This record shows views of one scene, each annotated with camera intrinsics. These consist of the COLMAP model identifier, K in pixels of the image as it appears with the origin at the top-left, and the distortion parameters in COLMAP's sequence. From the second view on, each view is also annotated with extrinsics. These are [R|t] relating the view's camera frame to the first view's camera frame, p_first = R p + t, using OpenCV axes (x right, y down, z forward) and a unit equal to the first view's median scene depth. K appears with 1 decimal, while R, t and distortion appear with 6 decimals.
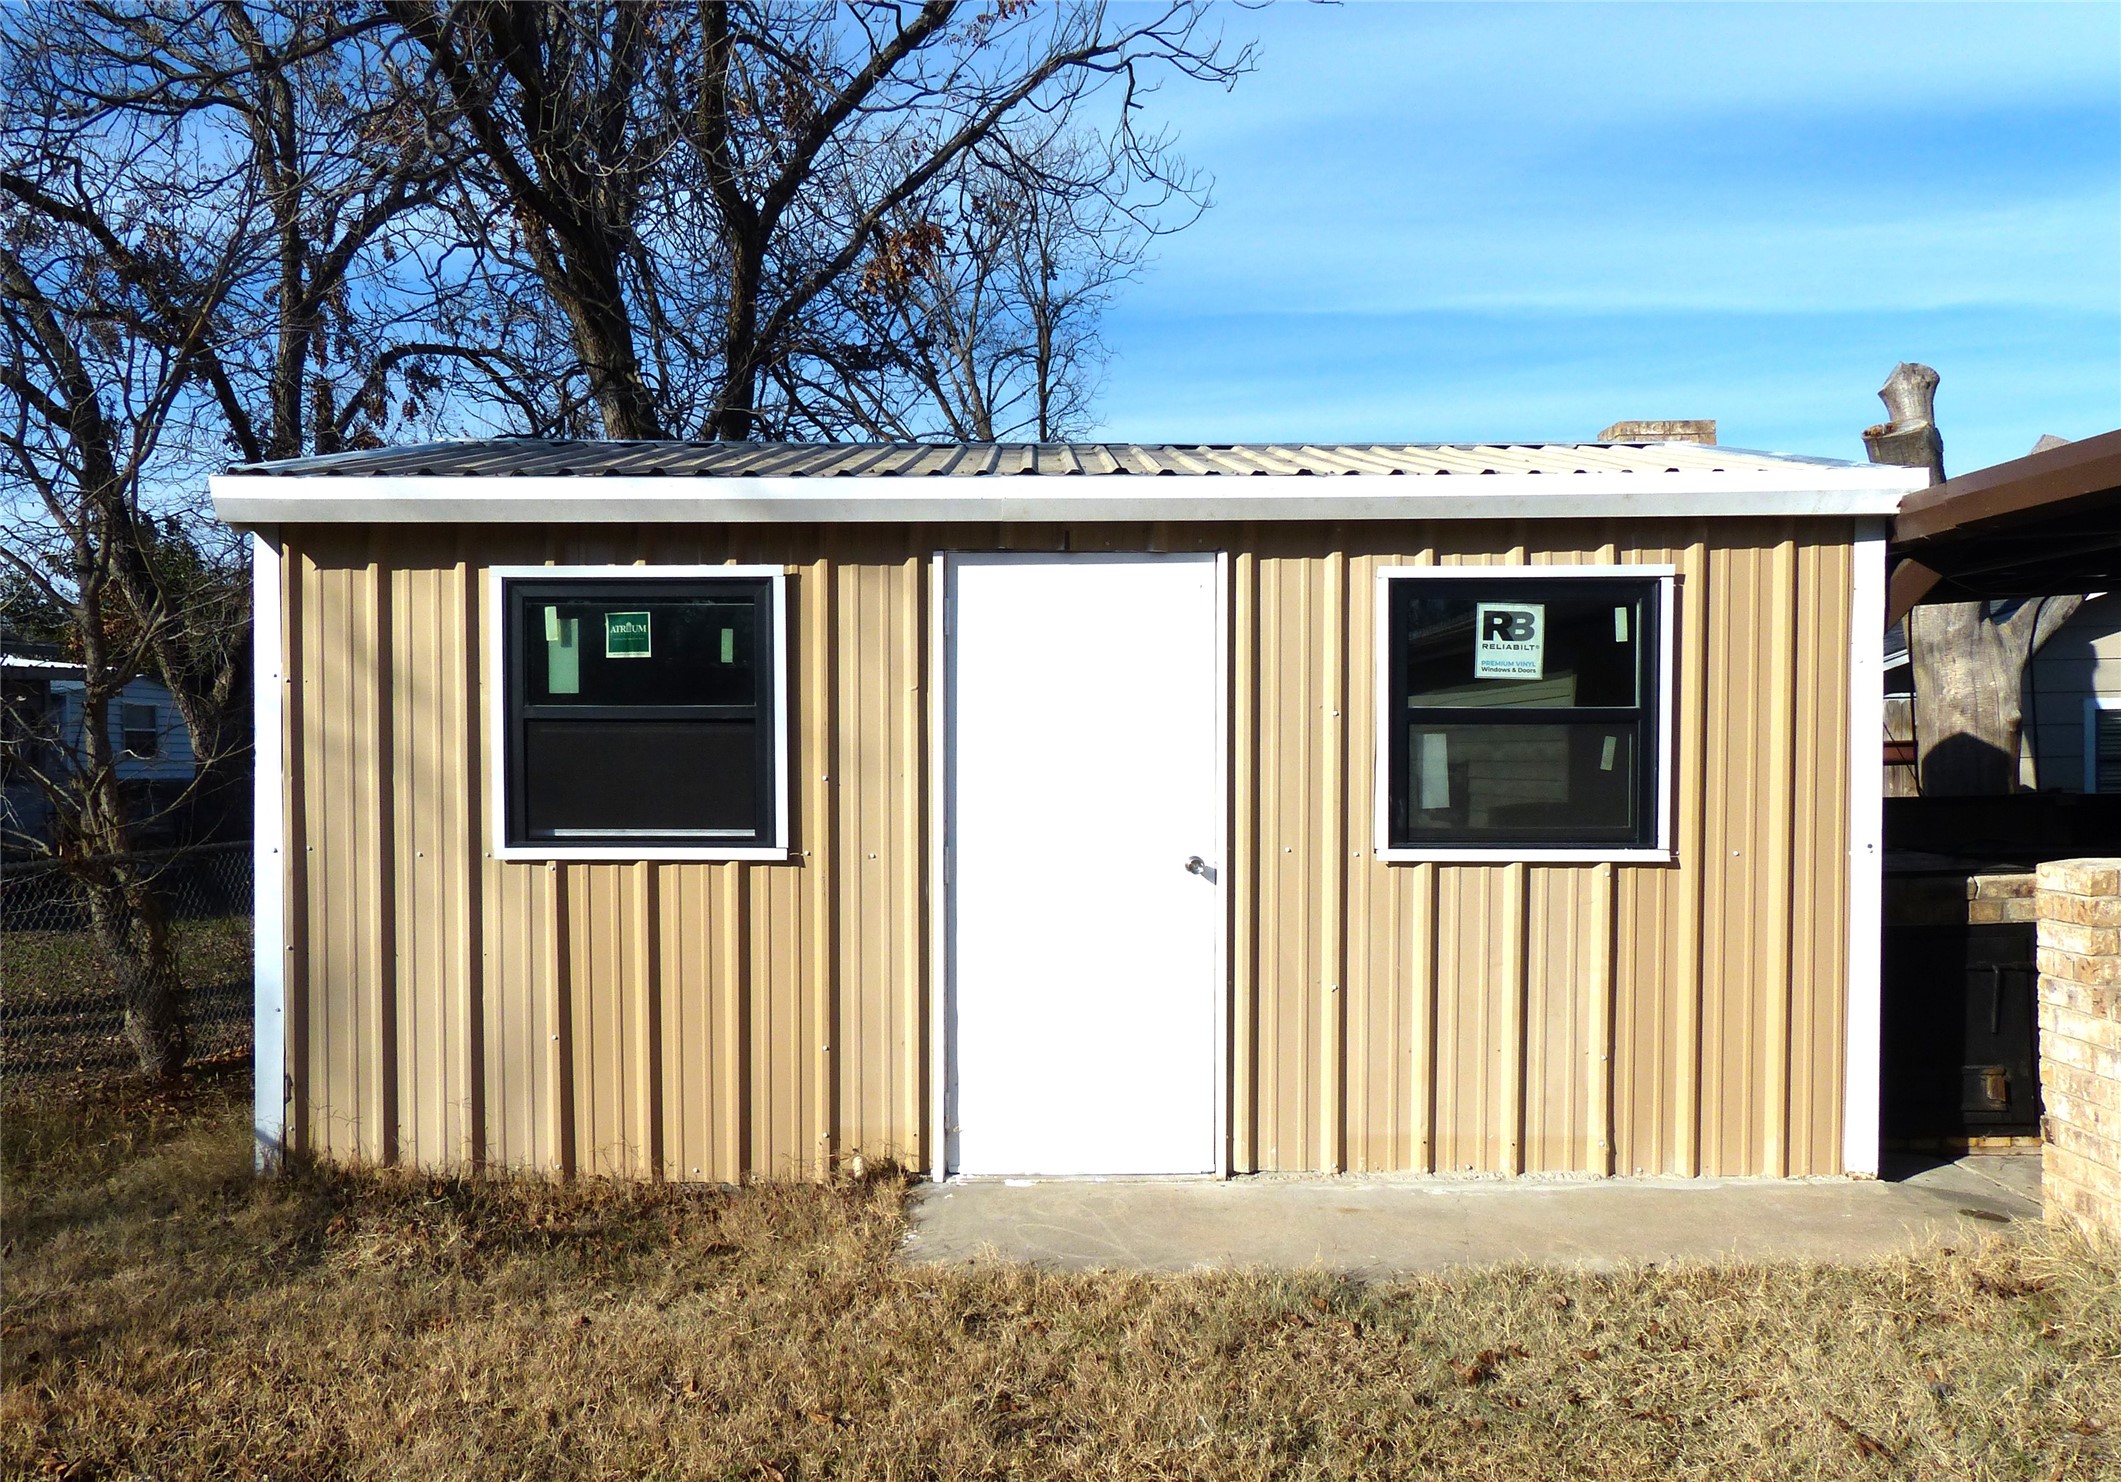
lens RADIAL K [[1615.6, 0, 1076.7], [0, 1615.6, 780.0], [0, 0, 1]] dist [-0.010767, 0.011517]
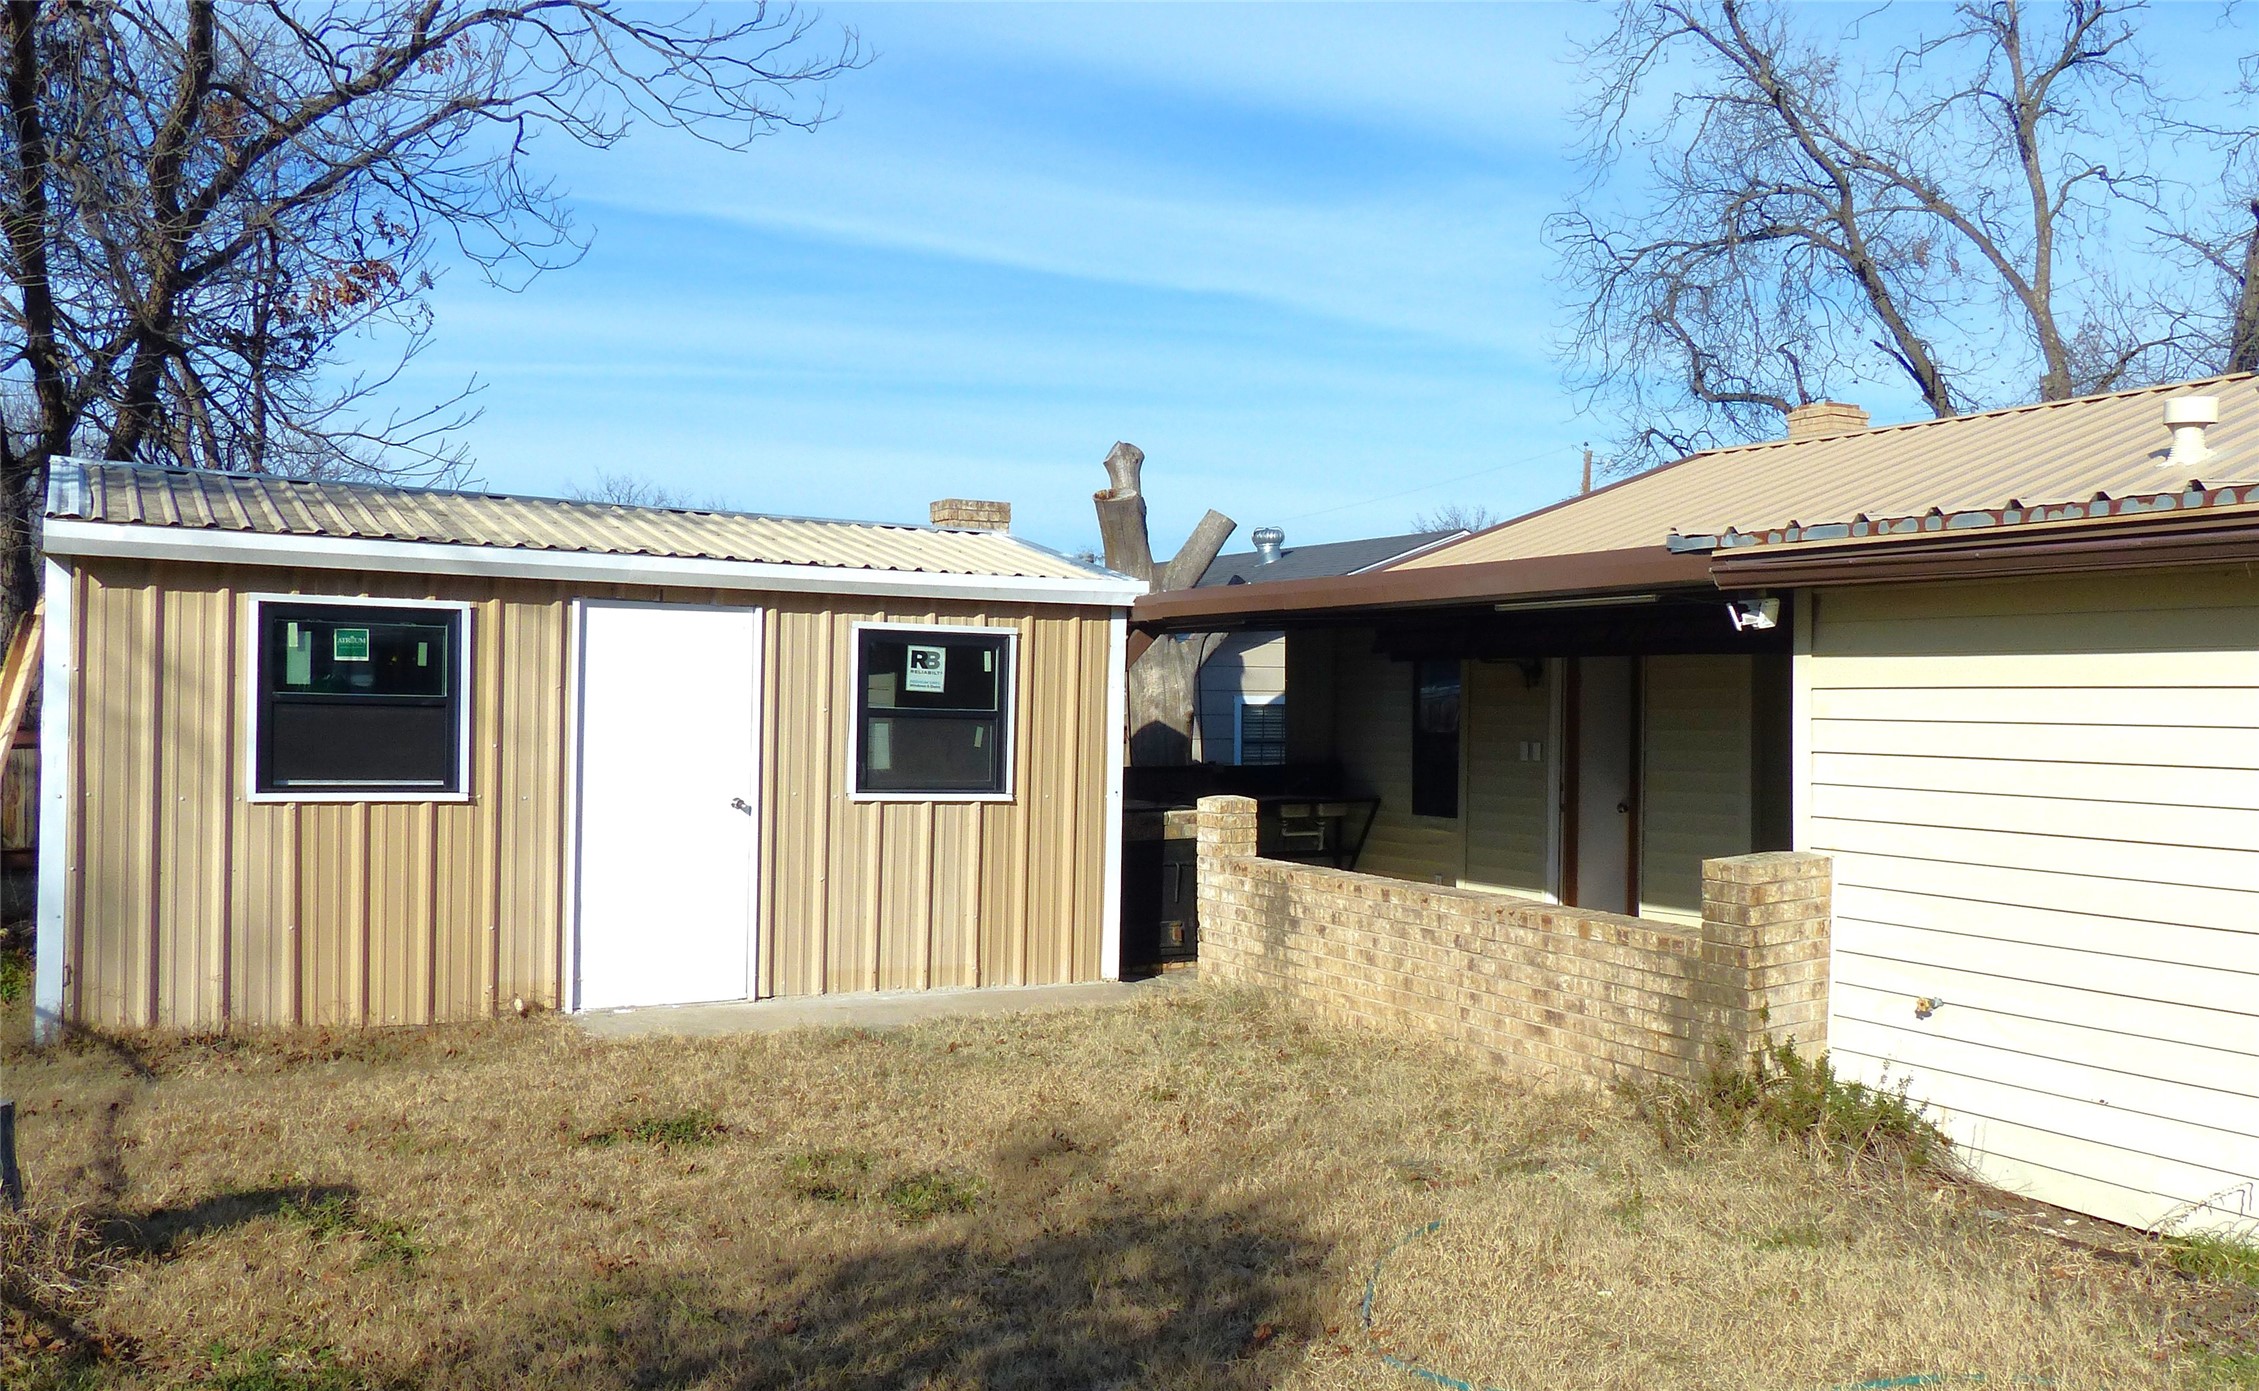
lens RADIAL K [[1923.7, 0, 1132.9], [0, 1923.7, 686.8], [0, 0, 1]] dist [0.094601, 0.012657]
pose [[0.879099, 0.027709, 0.475832, -0.492515], [-0.011738, 0.999265, -0.036505, 0.002789], [-0.476494, 0.026506, 0.878778, -0.853801]]
